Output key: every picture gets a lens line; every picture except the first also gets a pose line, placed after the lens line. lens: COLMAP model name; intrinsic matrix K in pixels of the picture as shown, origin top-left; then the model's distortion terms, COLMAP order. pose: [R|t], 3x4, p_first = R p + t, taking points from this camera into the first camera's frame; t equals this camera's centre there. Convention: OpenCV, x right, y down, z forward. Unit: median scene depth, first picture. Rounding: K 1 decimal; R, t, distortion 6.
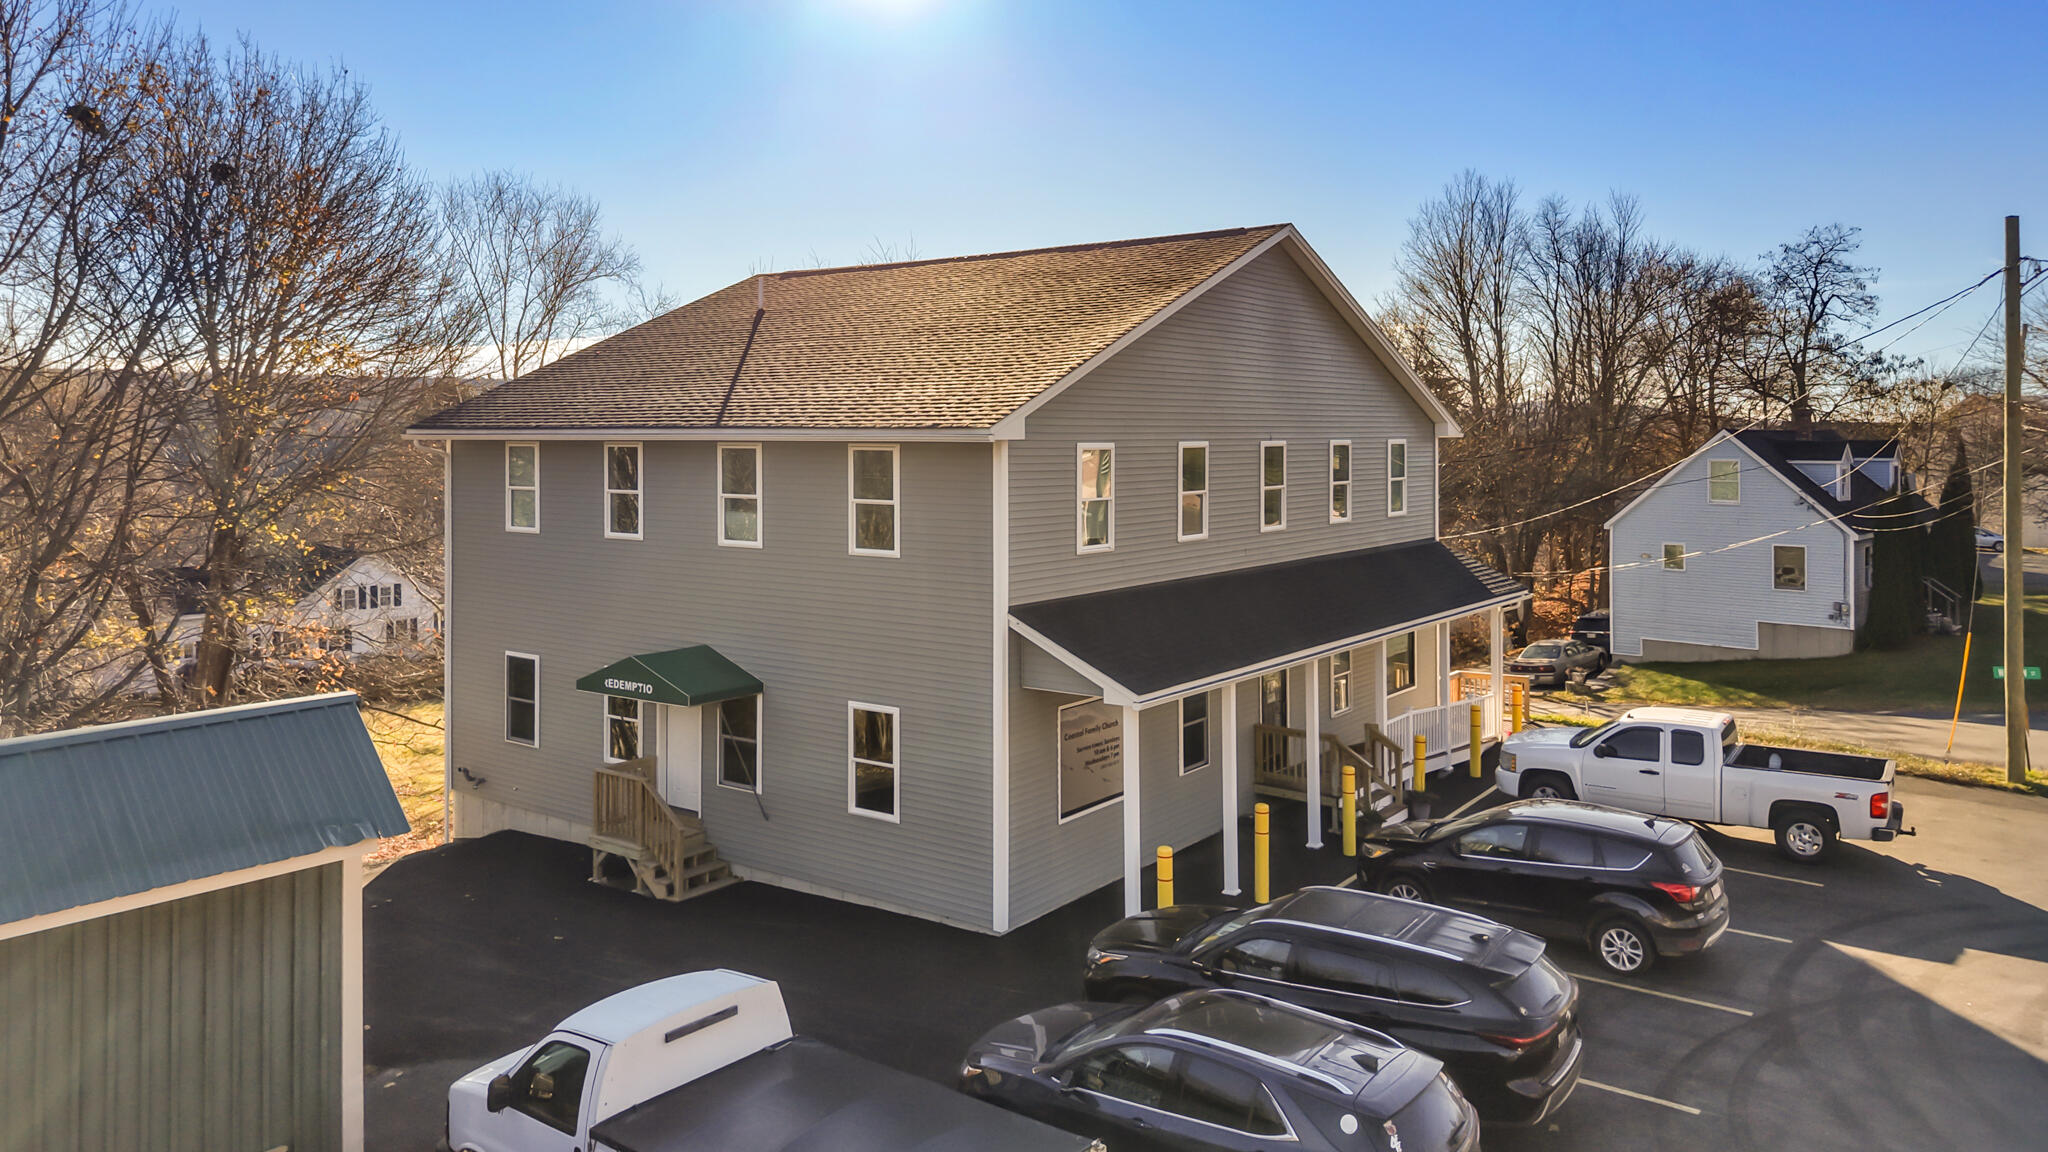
lens RADIAL K [[1264.4, 0, 1002.6], [0, 1264.4, 572.8], [0, 0, 1]] dist [-0.022938, 0.023892]
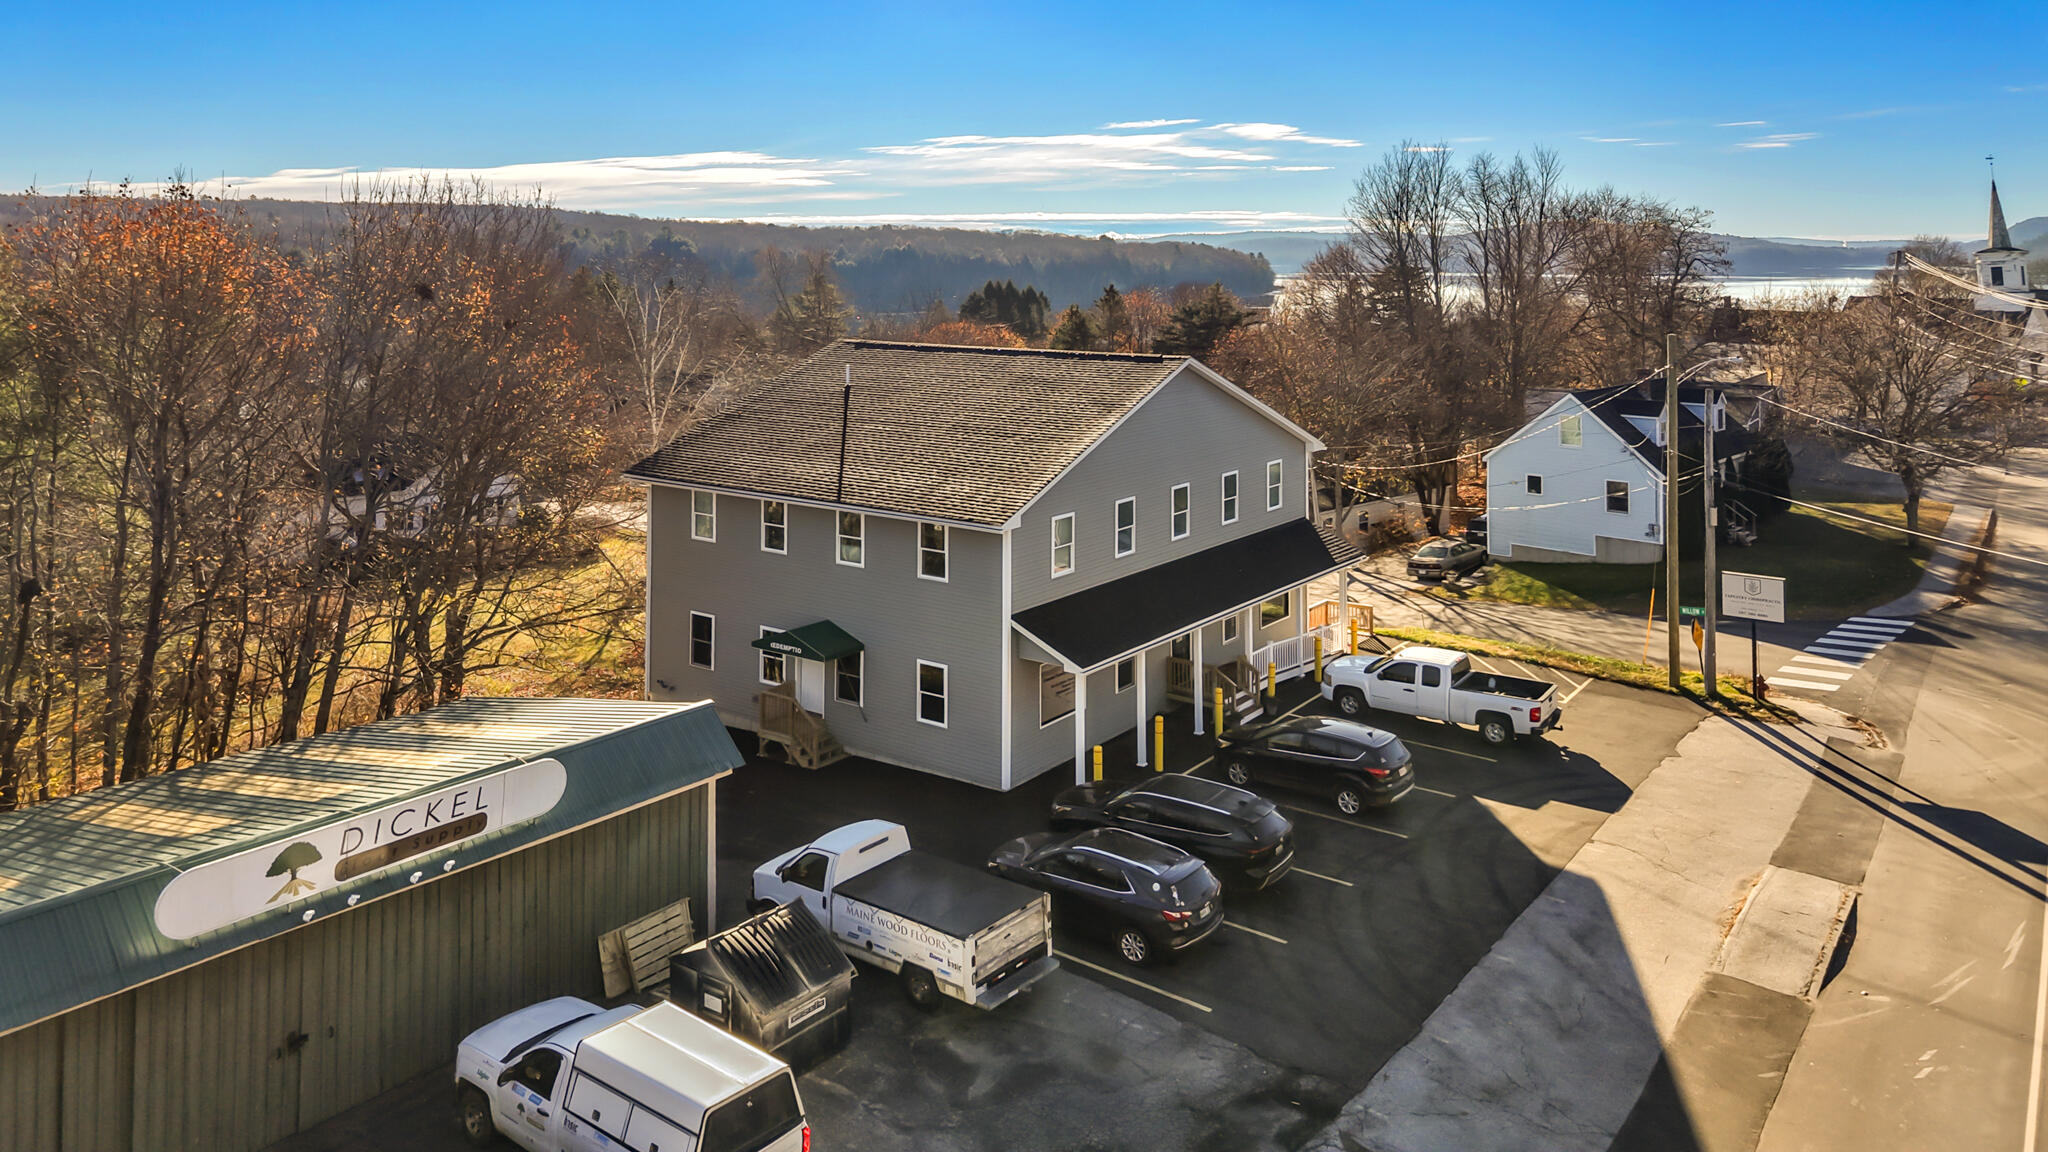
lens RADIAL K [[1534.0, 0, 1024.0], [0, 1534.0, 576.0], [0, 0, 1]] dist [-0.000278, -0.001787]
pose [[0.999923, 0.003958, 0.011761, -0.002402], [-0.006117, 0.981835, 0.189638, -0.381652], [-0.010797, -0.189696, 0.981784, -0.963807]]
